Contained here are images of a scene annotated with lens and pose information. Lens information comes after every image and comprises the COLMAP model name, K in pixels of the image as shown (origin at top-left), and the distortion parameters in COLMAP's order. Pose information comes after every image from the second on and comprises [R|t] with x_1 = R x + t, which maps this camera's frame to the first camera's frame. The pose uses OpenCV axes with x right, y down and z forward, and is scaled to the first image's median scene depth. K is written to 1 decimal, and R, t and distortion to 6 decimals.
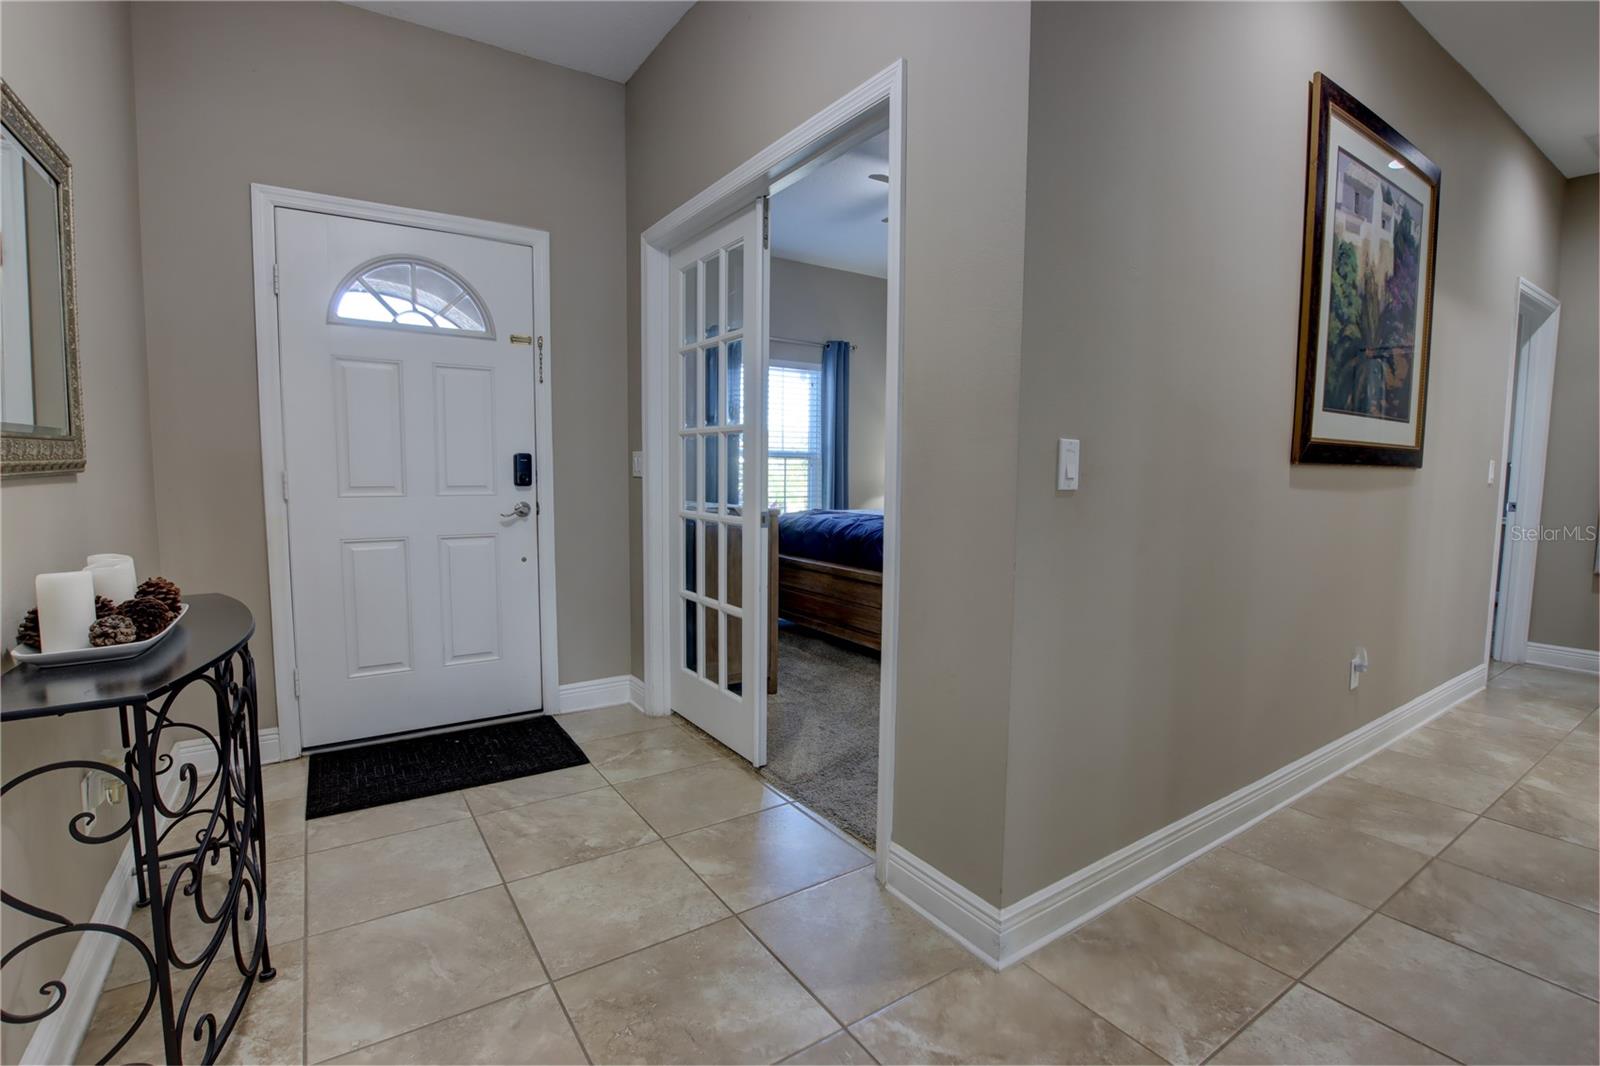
lens RADIAL K [[738.1, 0, 798.2], [0, 738.1, 535.9], [0, 0, 1]] dist [-0.028830, 0.002325]
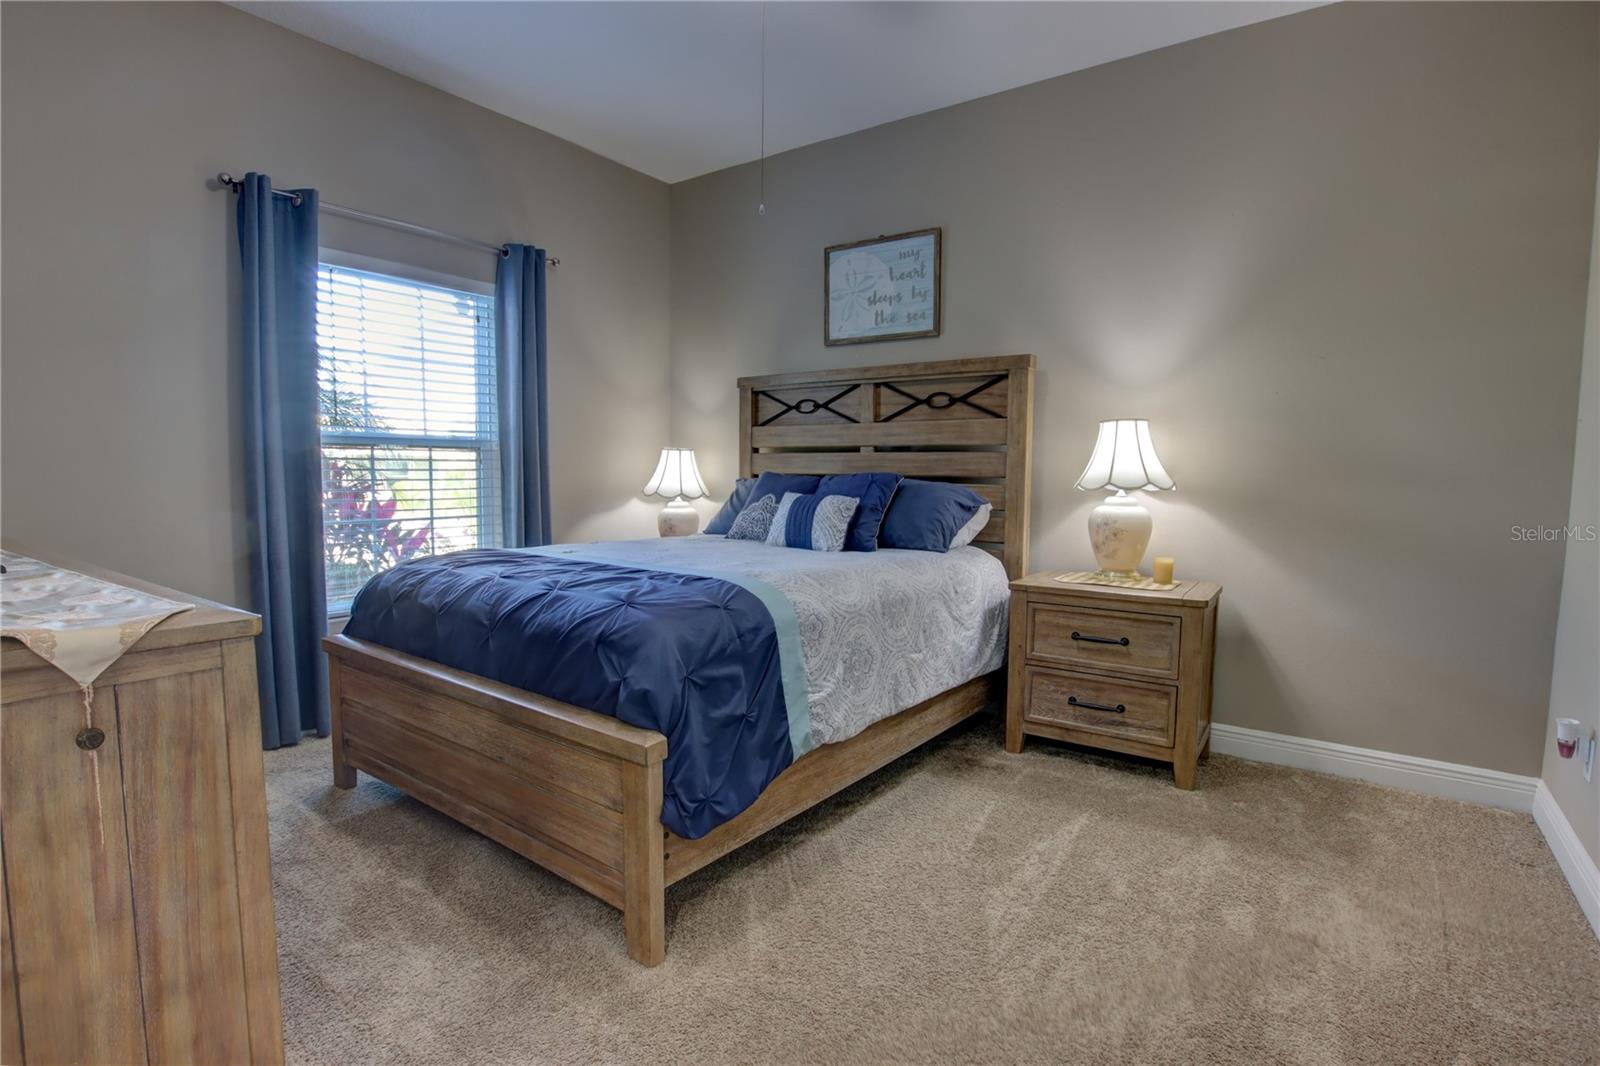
lens RADIAL K [[774.0, 0, 787.4], [0, 774.0, 546.9], [0, 0, 1]] dist [-0.027424, 0.000177]
pose [[0.943395, -0.030686, 0.330248, 0.084391], [0.025492, 0.999474, 0.020048, -0.071412], [-0.330690, -0.010494, 0.943681, 0.718401]]
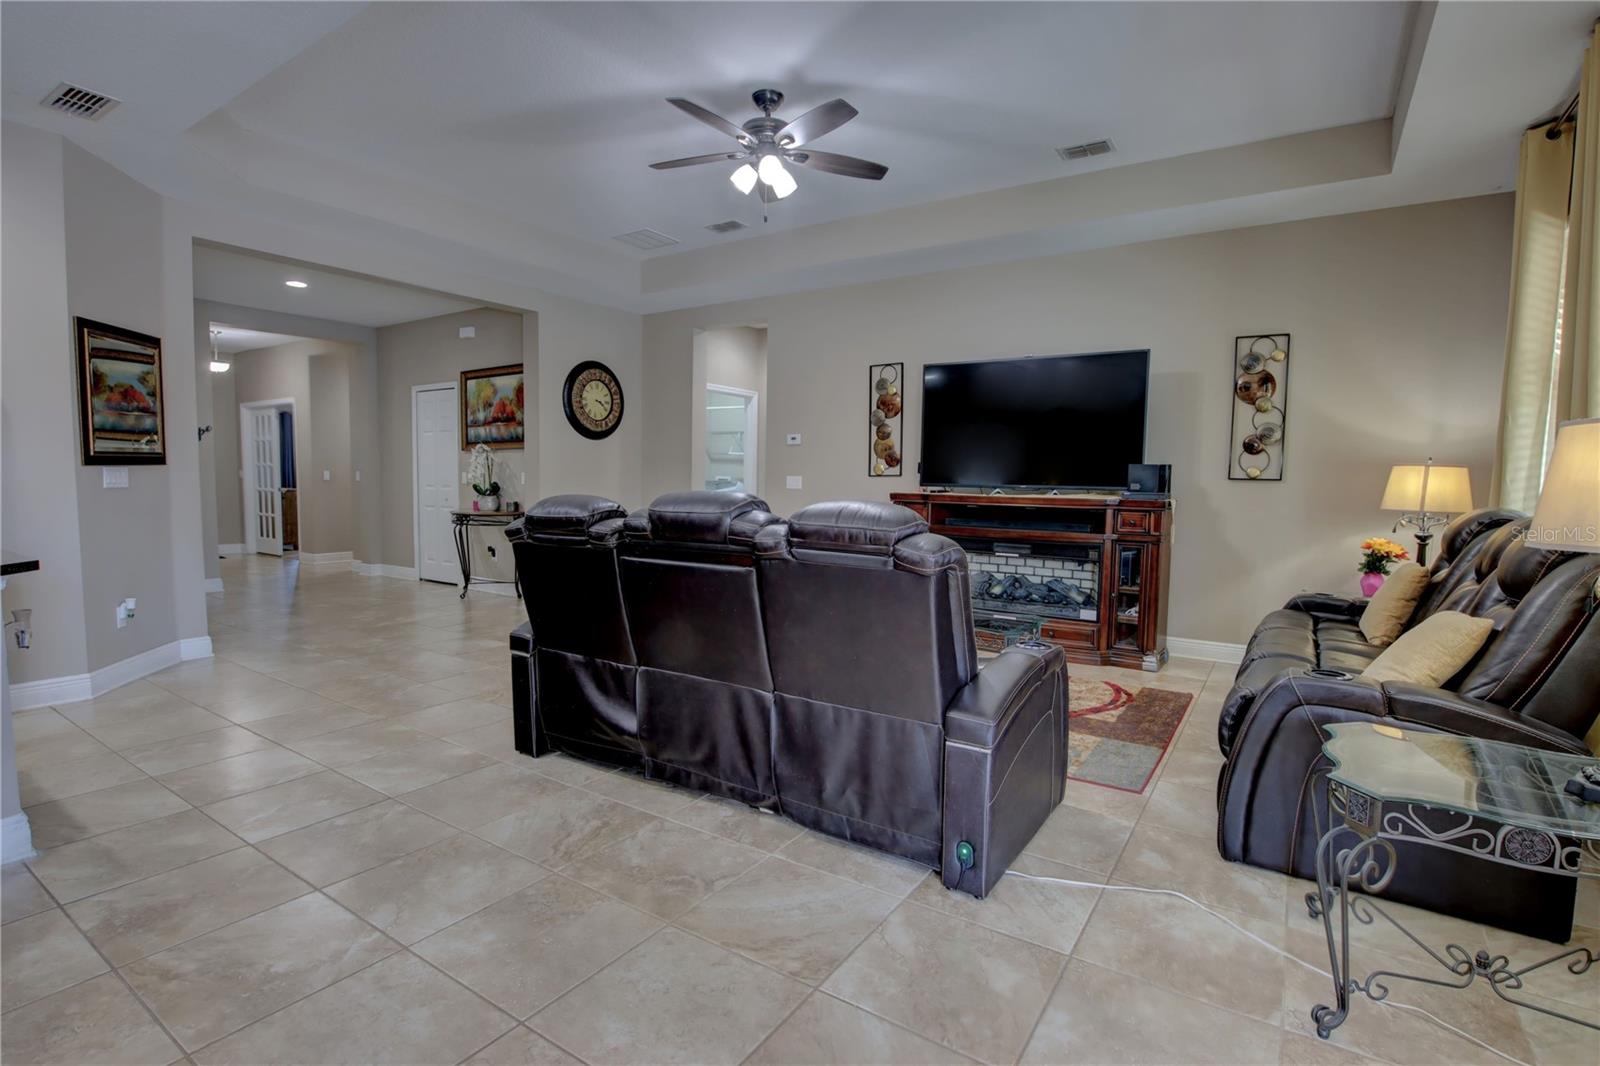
lens RADIAL K [[774.0, 0, 792.9], [0, 774.0, 542.5], [0, 0, 1]] dist [-0.027424, 0.000177]
pose [[0.926603, -0.028404, 0.374967, 0.764866], [0.035105, 0.999323, -0.011049, 0.324777], [-0.374399, 0.023401, 0.926972, -3.010438]]
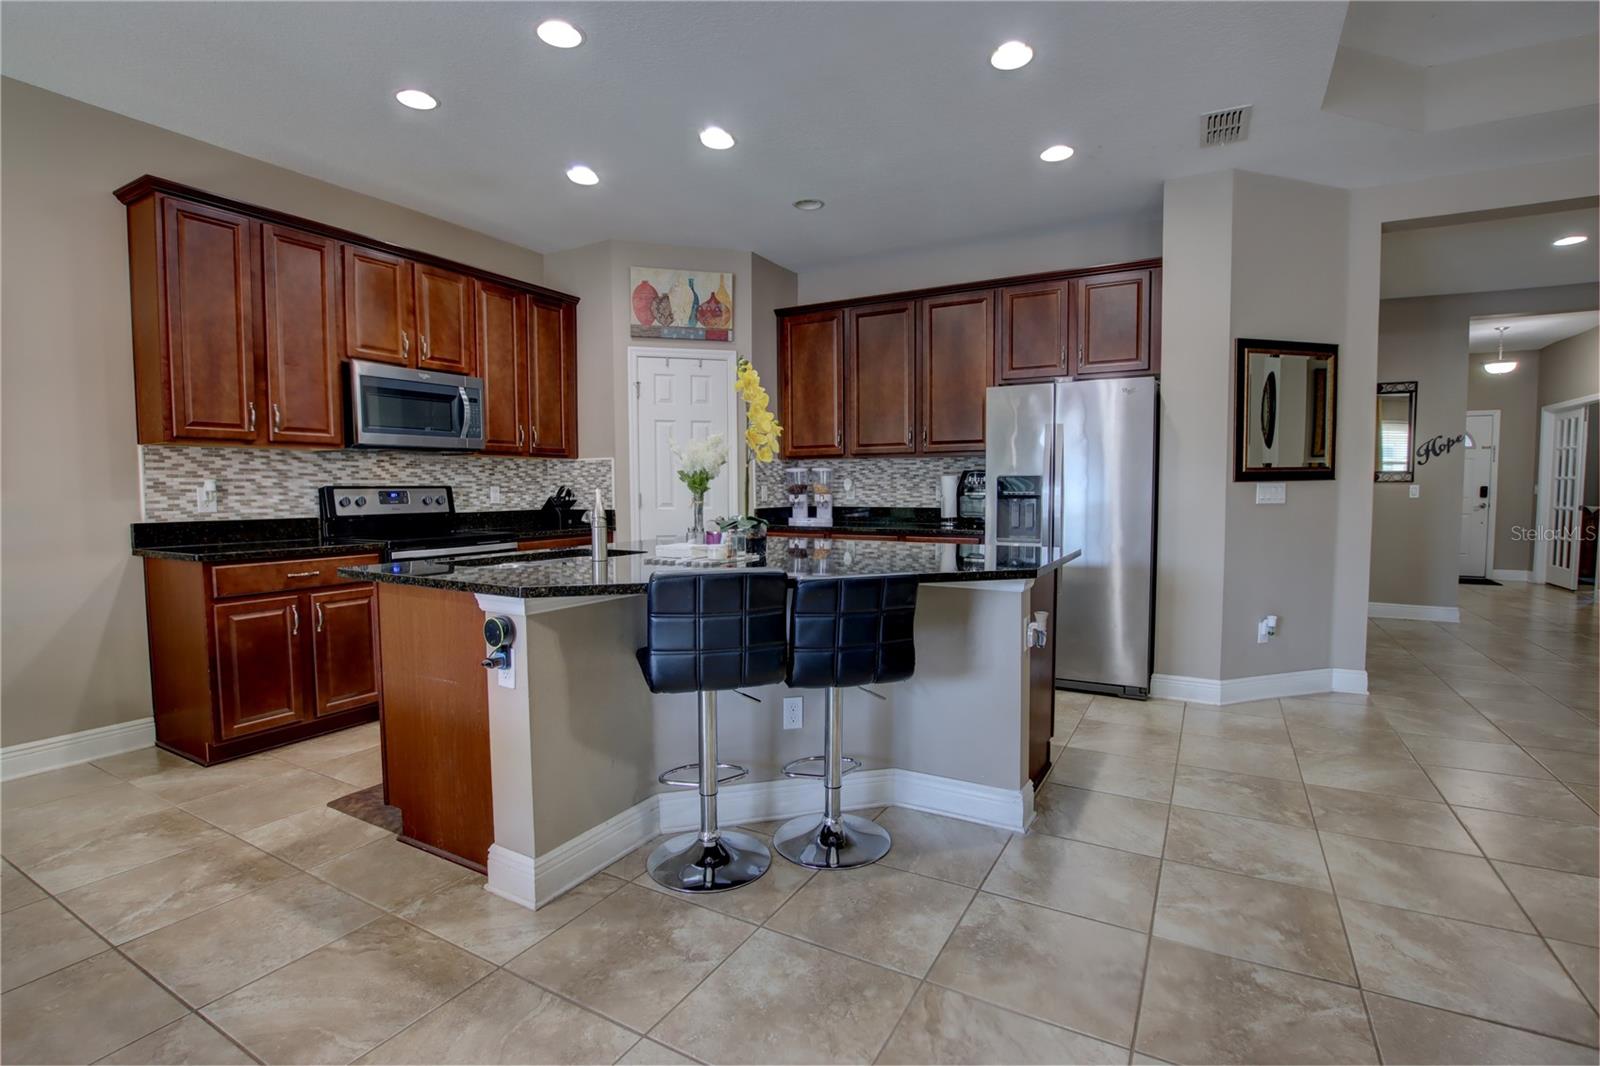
lens RADIAL K [[738.1, 0, 809.7], [0, 738.1, 537.7], [0, 0, 1]] dist [-0.028830, 0.002325]
pose [[0.459721, 0.047634, -0.886785, 0.929208], [-0.085298, 0.996312, 0.009297, 0.289204], [0.883957, 0.071367, 0.462089, -2.641027]]
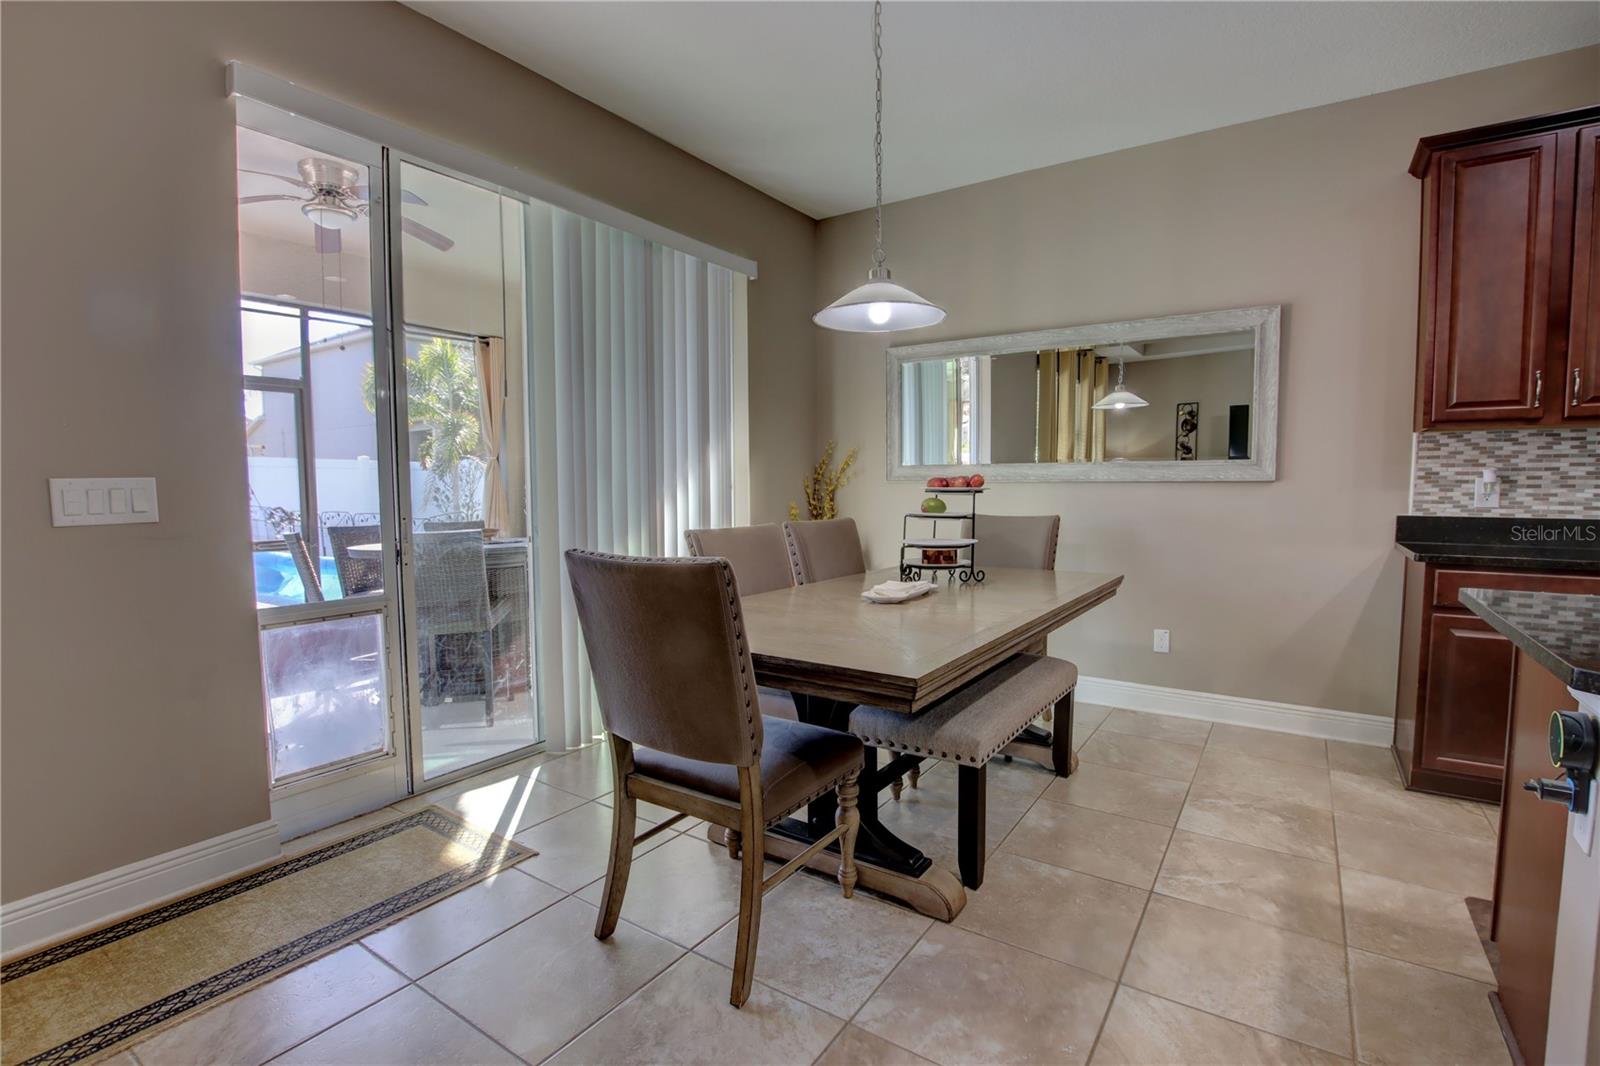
lens RADIAL K [[738.1, 0, 803.6], [0, 738.1, 536.4], [0, 0, 1]] dist [-0.028830, 0.002325]
pose [[-0.923597, 0.021426, -0.382767, 0.712945], [-0.046135, 0.984969, 0.166457, 0.262077], [0.380580, 0.171398, -0.908725, -2.428208]]
